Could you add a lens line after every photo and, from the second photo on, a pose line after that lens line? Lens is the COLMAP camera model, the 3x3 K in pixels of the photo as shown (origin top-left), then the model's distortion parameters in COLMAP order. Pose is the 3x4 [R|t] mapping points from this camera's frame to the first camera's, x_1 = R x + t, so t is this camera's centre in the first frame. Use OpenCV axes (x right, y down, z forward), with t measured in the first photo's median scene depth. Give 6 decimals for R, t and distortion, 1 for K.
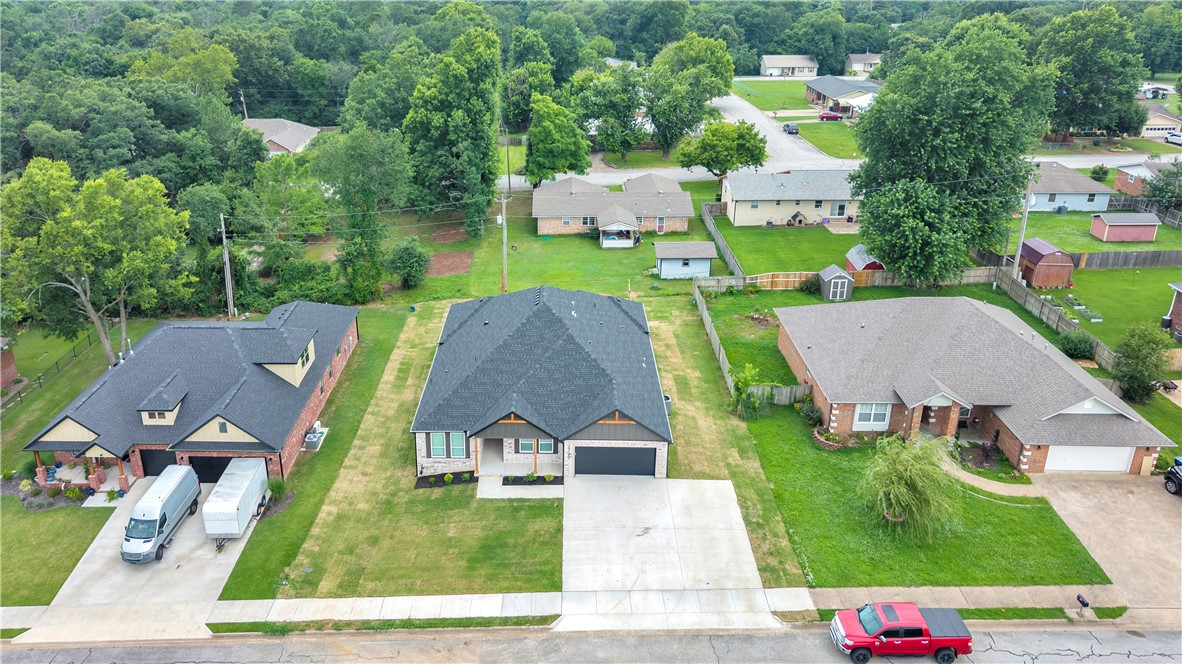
lens RADIAL K [[814.3, 0, 591.0], [0, 814.3, 332.0], [0, 0, 1]] dist [0.059024, -0.085956]
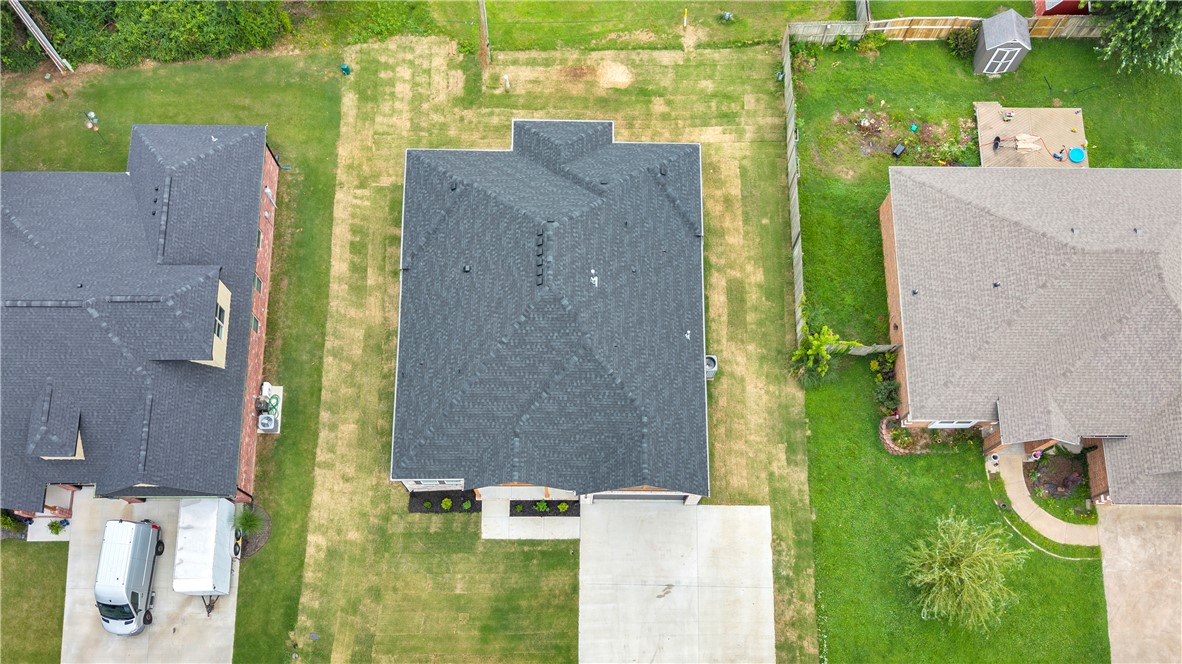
lens RADIAL K [[812.1, 0, 645.4], [0, 812.1, 370.3], [0, 0, 1]] dist [0.029574, -0.025936]
pose [[0.998237, 0.027504, 0.052592, -0.013748], [-0.058790, 0.579696, 0.812709, -0.630146], [-0.008134, -0.814369, 0.580291, 0.628865]]
